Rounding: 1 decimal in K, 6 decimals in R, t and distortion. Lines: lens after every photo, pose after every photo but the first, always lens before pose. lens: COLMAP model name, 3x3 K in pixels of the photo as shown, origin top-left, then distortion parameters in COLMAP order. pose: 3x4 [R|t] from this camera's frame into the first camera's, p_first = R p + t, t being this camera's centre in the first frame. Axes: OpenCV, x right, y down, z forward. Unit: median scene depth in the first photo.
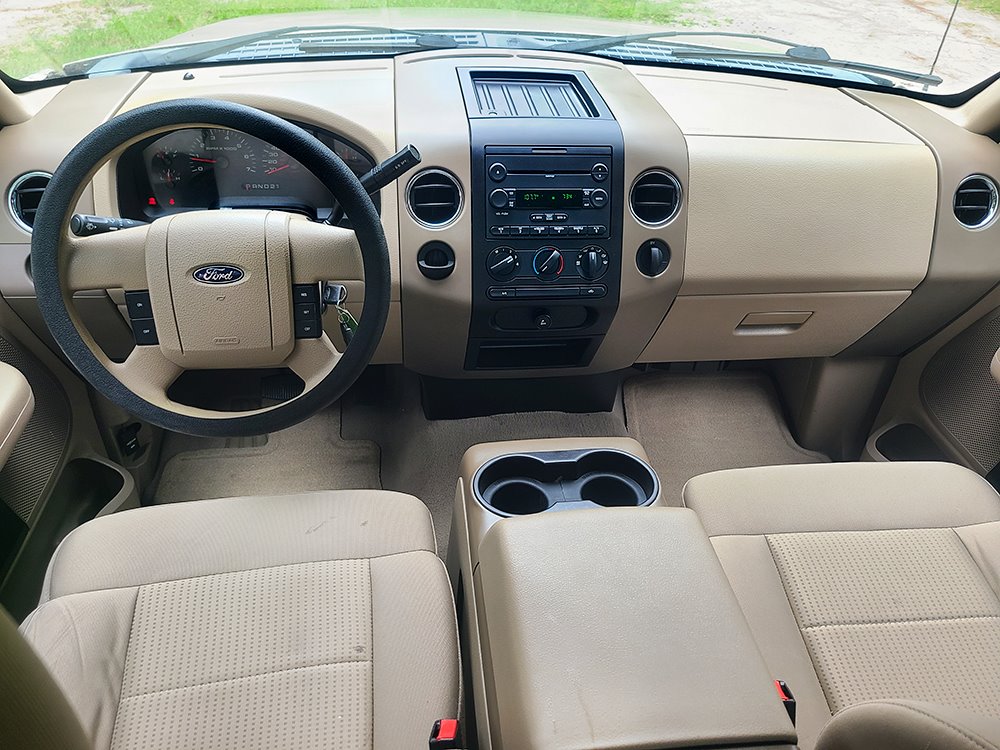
lens RADIAL K [[761.0, 0, 502.9], [0, 761.0, 369.2], [0, 0, 1]] dist [0.048968, -0.032318]
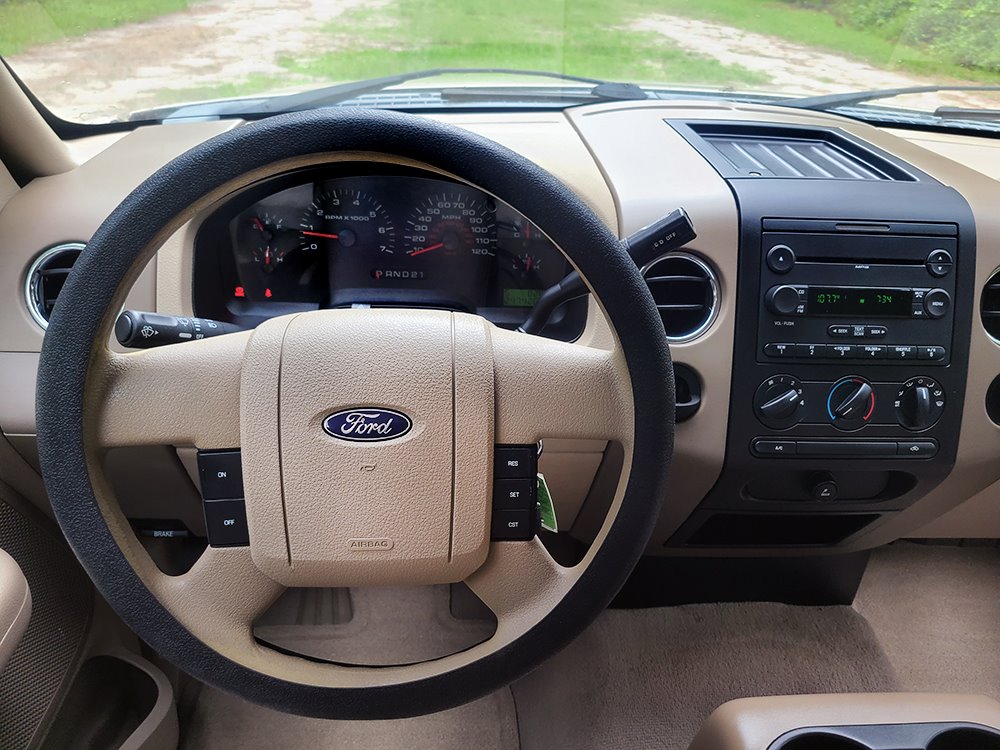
lens RADIAL K [[761.0, 0, 504.6], [0, 761.0, 377.0], [0, 0, 1]] dist [0.048968, -0.032318]
pose [[0.998565, 0.030734, -0.043857, -0.200180], [-0.035608, 0.992719, -0.115068, -0.078639], [0.040001, 0.116464, 0.992389, 0.366243]]
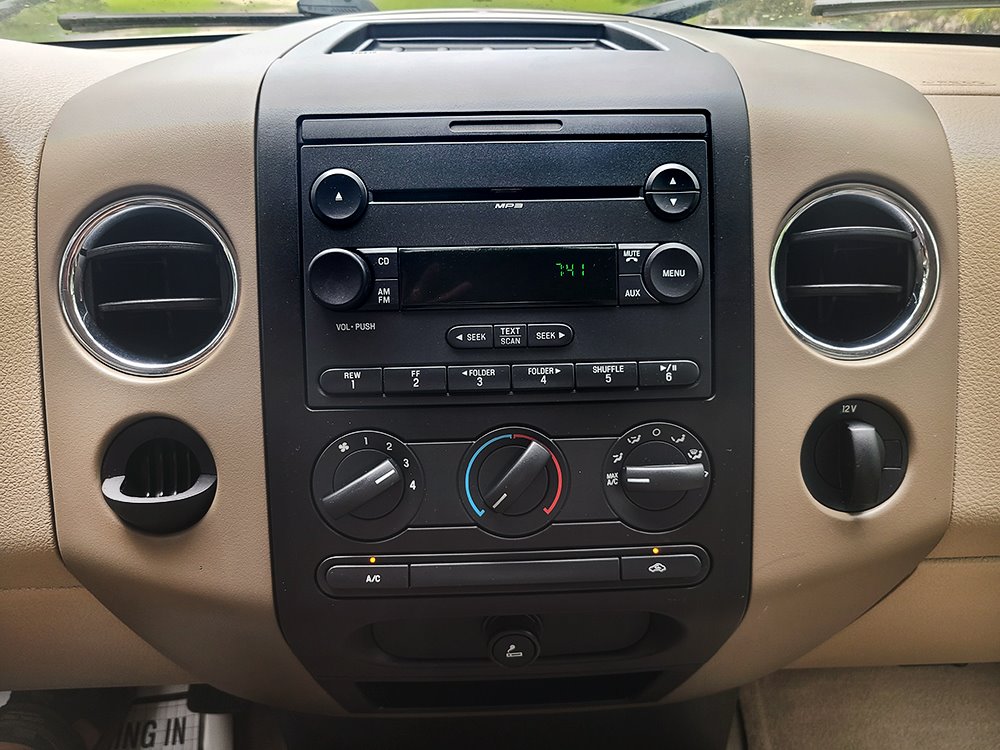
lens RADIAL K [[761.0, 0, 495.5], [0, 761.0, 369.5], [0, 0, 1]] dist [0.048968, -0.032318]
pose [[0.994442, -0.014747, -0.104244, 0.086512], [-0.002221, 0.986982, -0.160815, -0.135948], [0.105258, 0.160153, 0.981464, 0.698585]]
